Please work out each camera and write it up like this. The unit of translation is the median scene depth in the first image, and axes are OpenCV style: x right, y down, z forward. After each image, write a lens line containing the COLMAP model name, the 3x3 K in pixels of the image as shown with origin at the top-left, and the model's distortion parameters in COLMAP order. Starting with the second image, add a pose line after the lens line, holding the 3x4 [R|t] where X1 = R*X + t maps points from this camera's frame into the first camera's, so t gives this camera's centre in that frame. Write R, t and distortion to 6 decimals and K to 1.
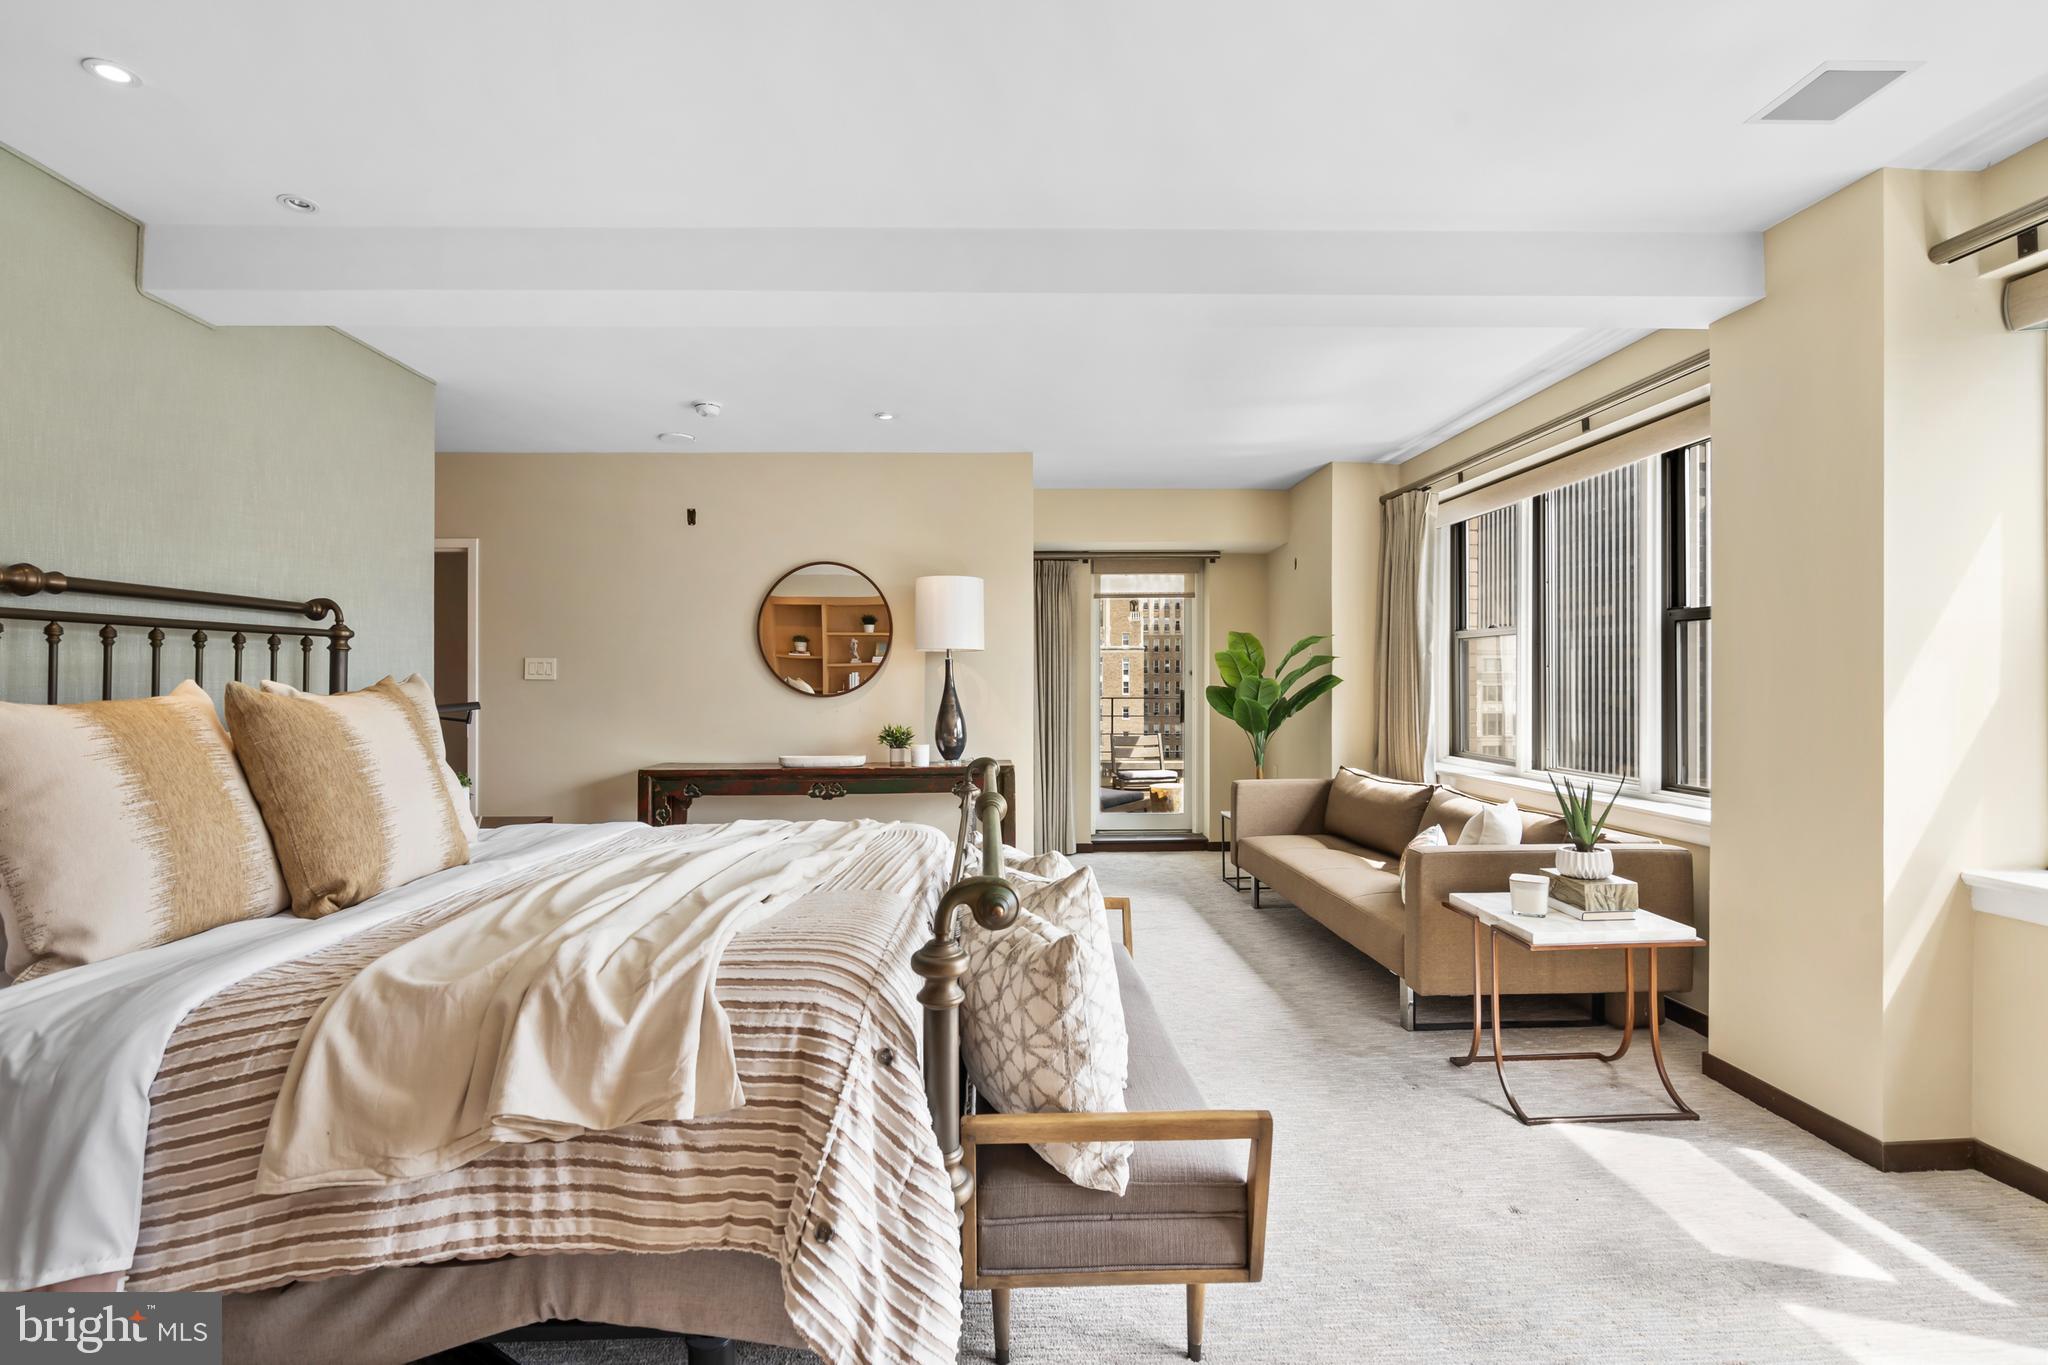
lens RADIAL K [[940.5, 0, 1000.6], [0, 940.5, 680.0], [0, 0, 1]] dist [-0.003486, 0.000638]
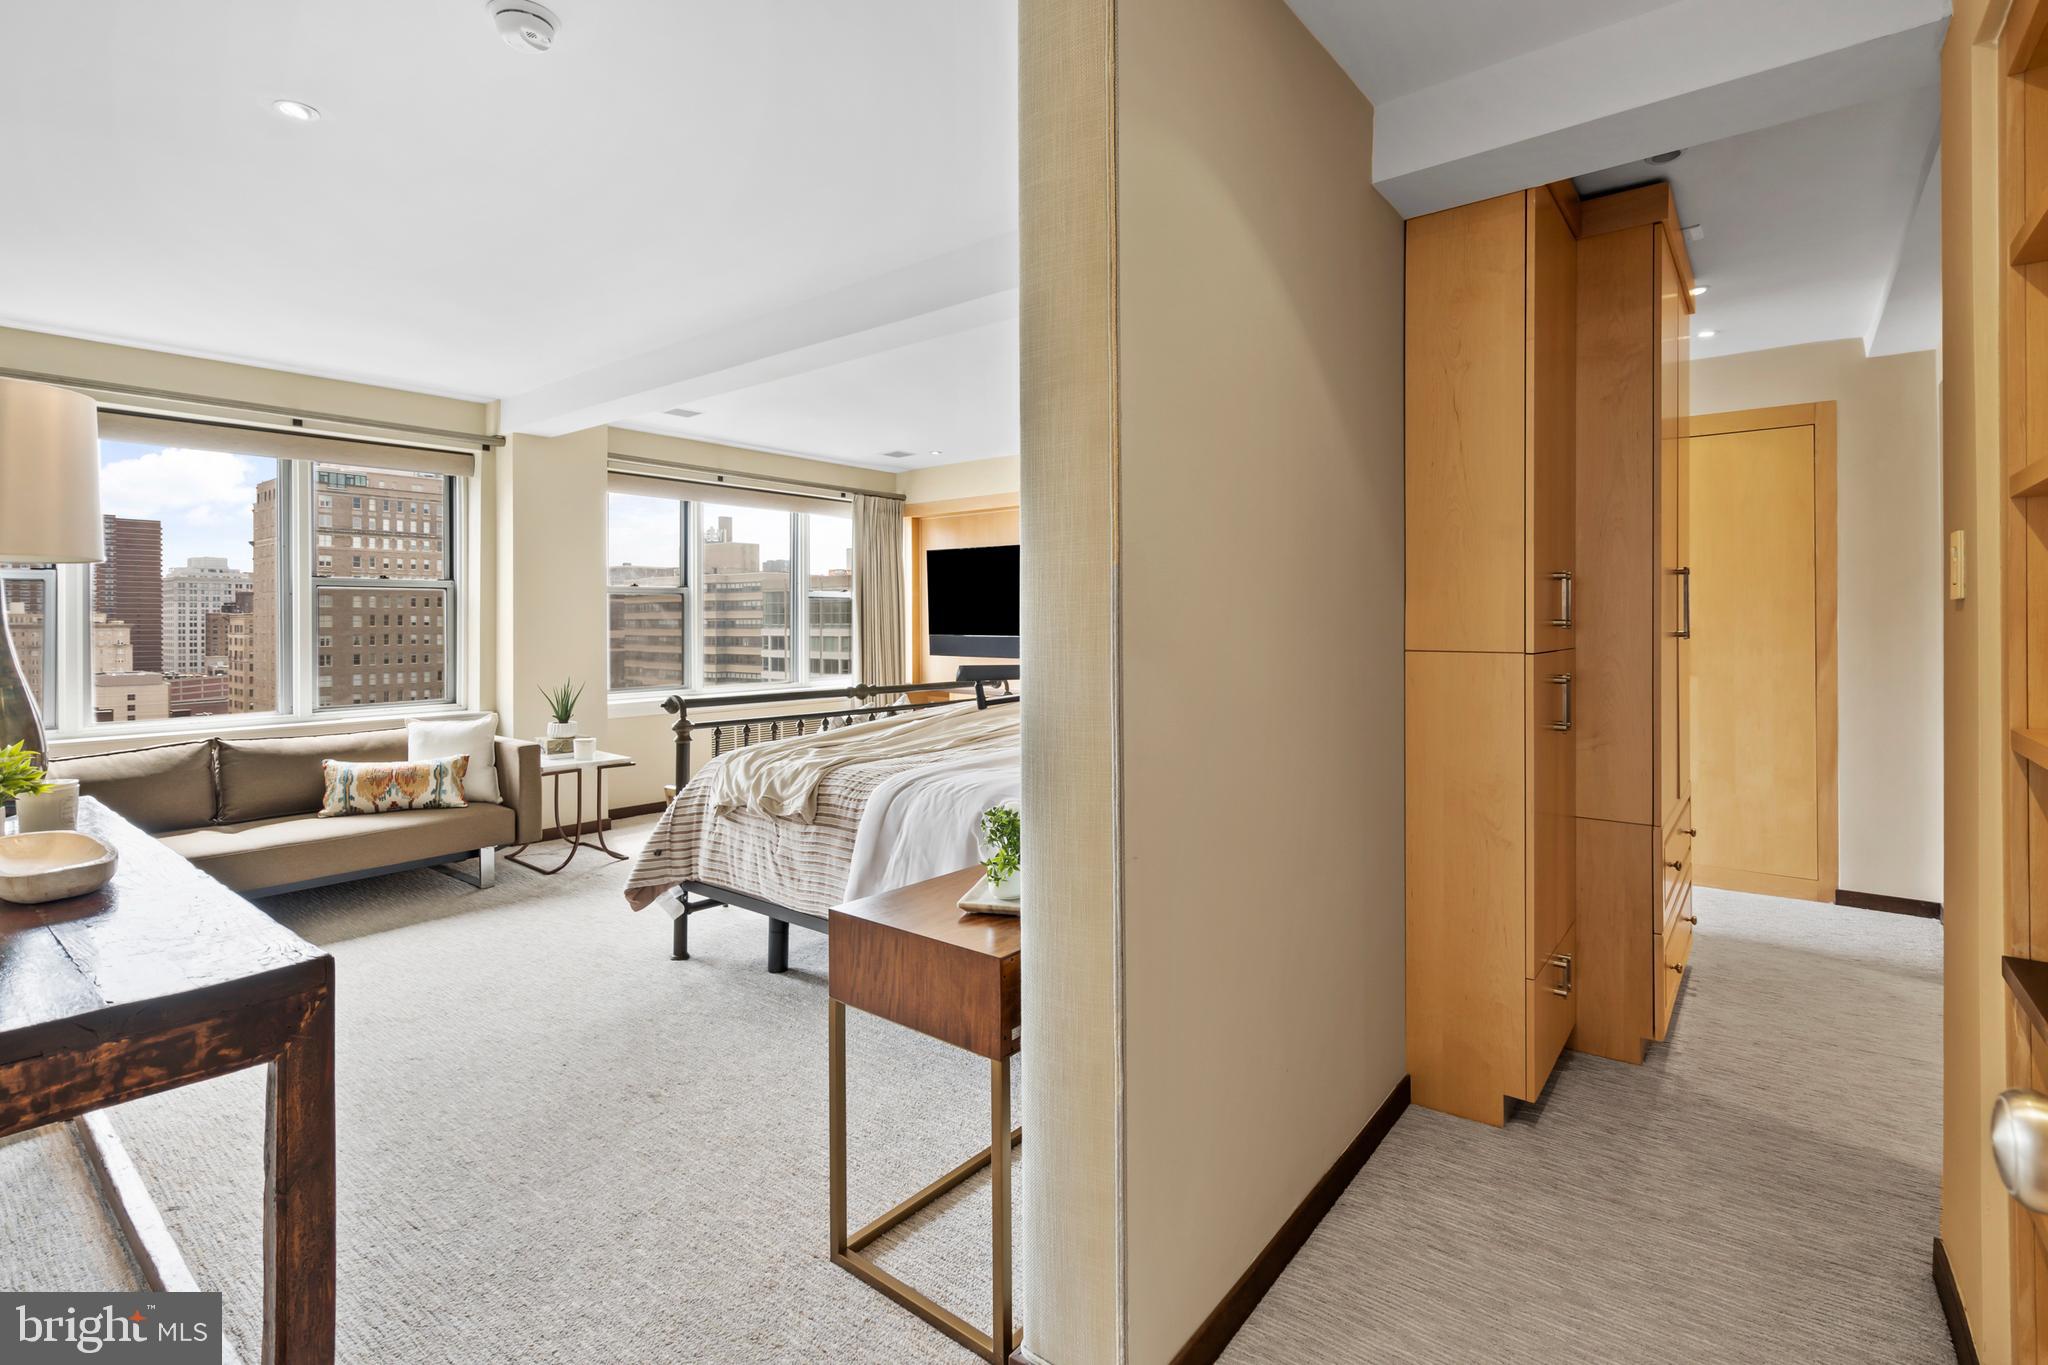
lens RADIAL K [[965.3, 0, 1018.1], [0, 965.3, 617.1], [0, 0, 1]] dist [-0.004306, -0.000301]
pose [[-0.764619, 0.011885, 0.644373, -0.767389], [0.010091, 0.999928, -0.006469, 0.000059], [-0.644404, 0.001556, -0.764684, 1.155652]]
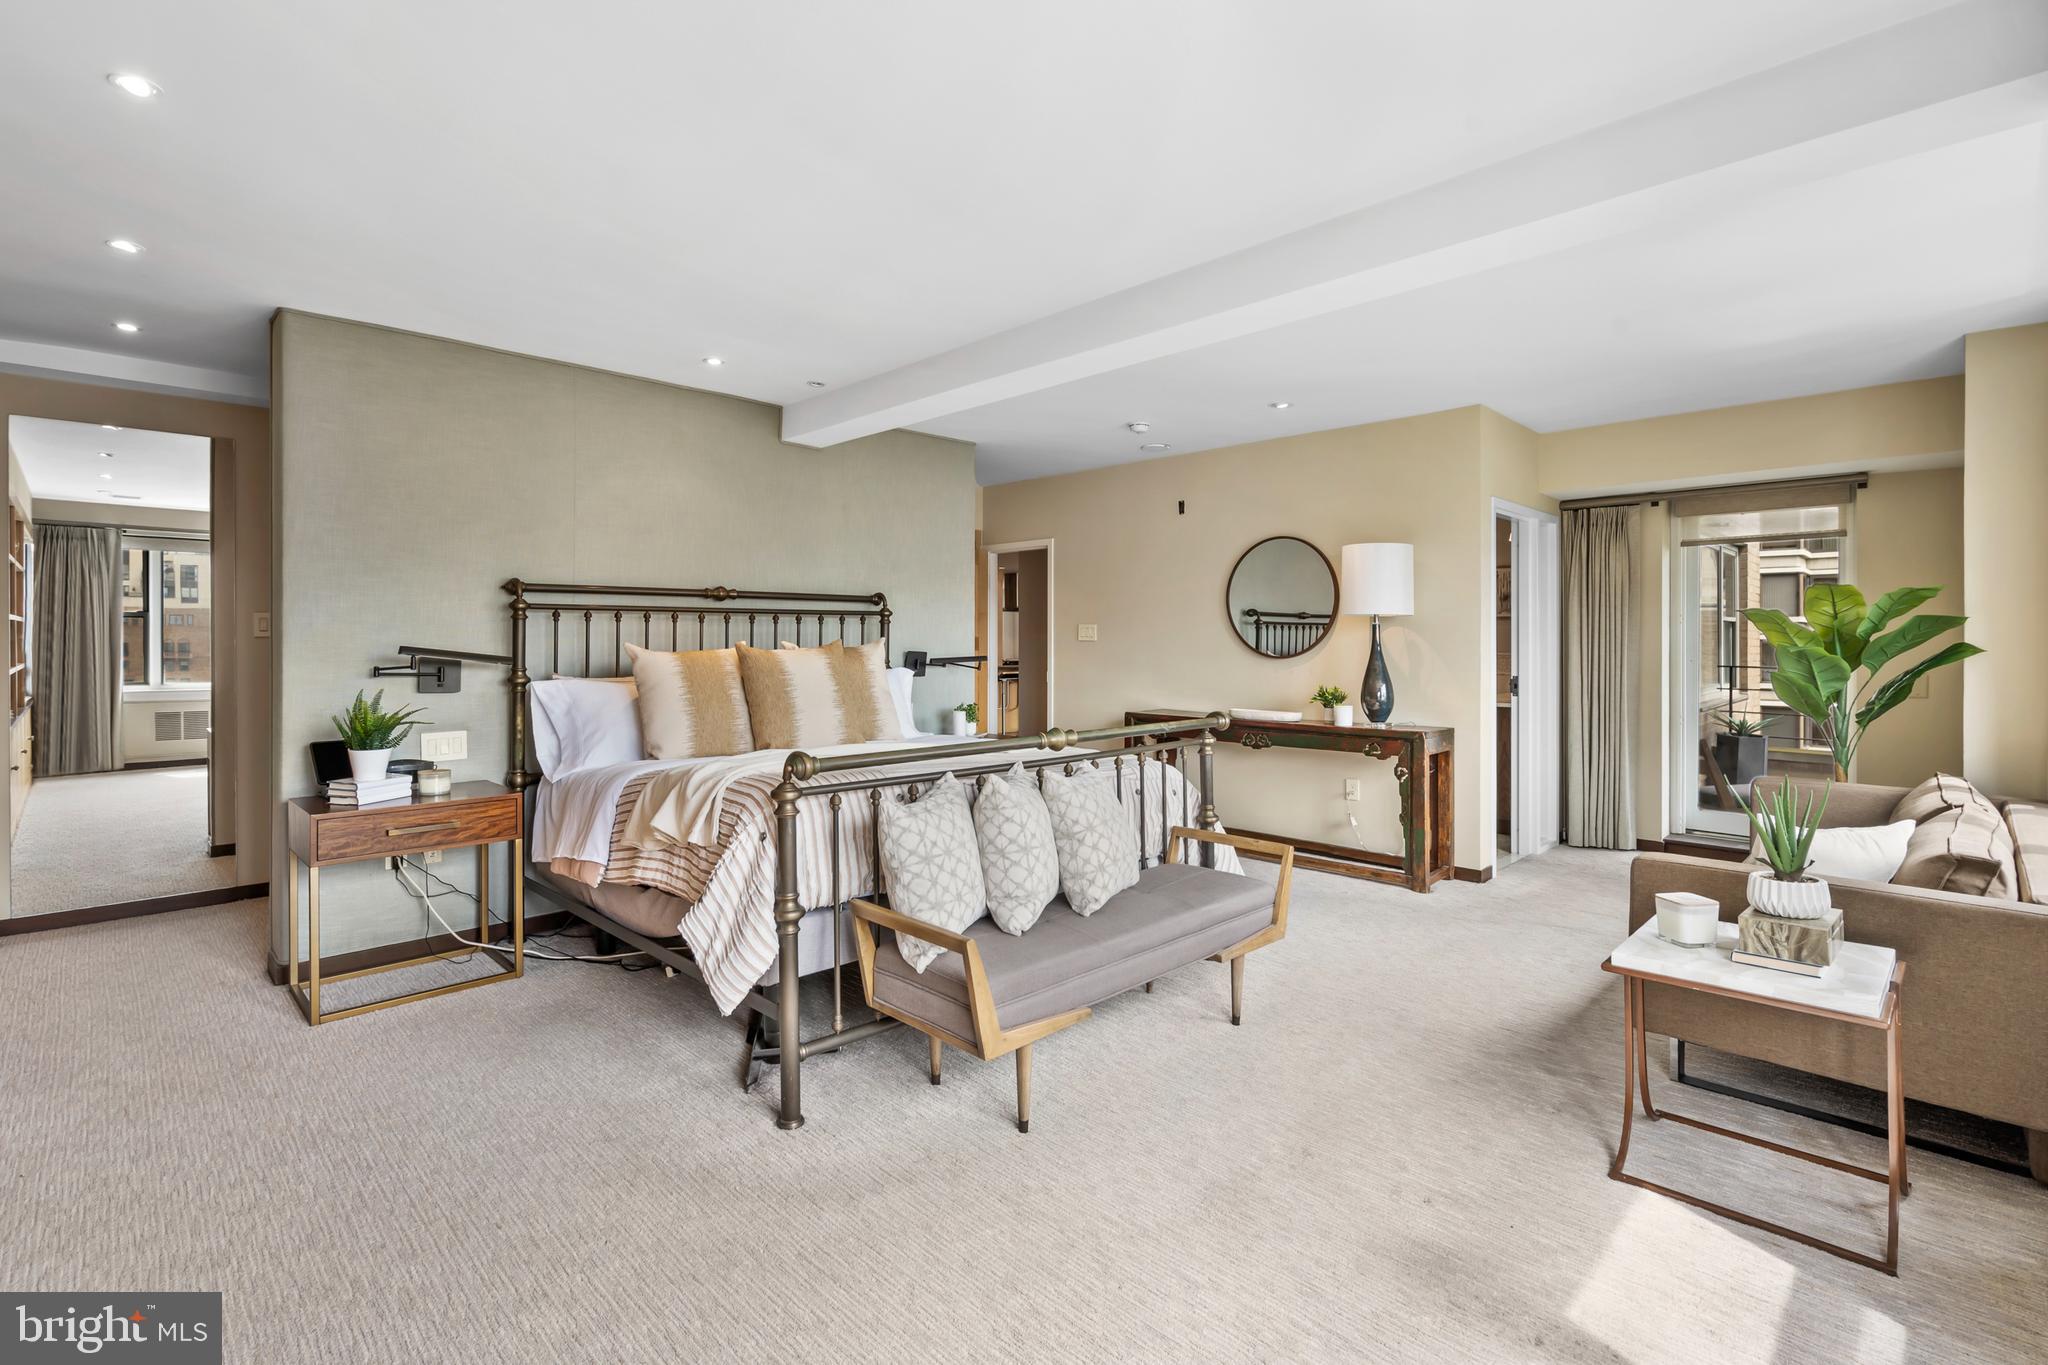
lens RADIAL K [[932.8, 0, 991.0], [0, 932.8, 643.9], [0, 0, 1]] dist [-0.003291, 0.000161]
pose [[0.670621, 0.010445, -0.741727, 0.465449], [-0.006363, 0.999945, 0.008328, -0.006811], [0.741773, -0.000865, 0.670650, 0.011695]]
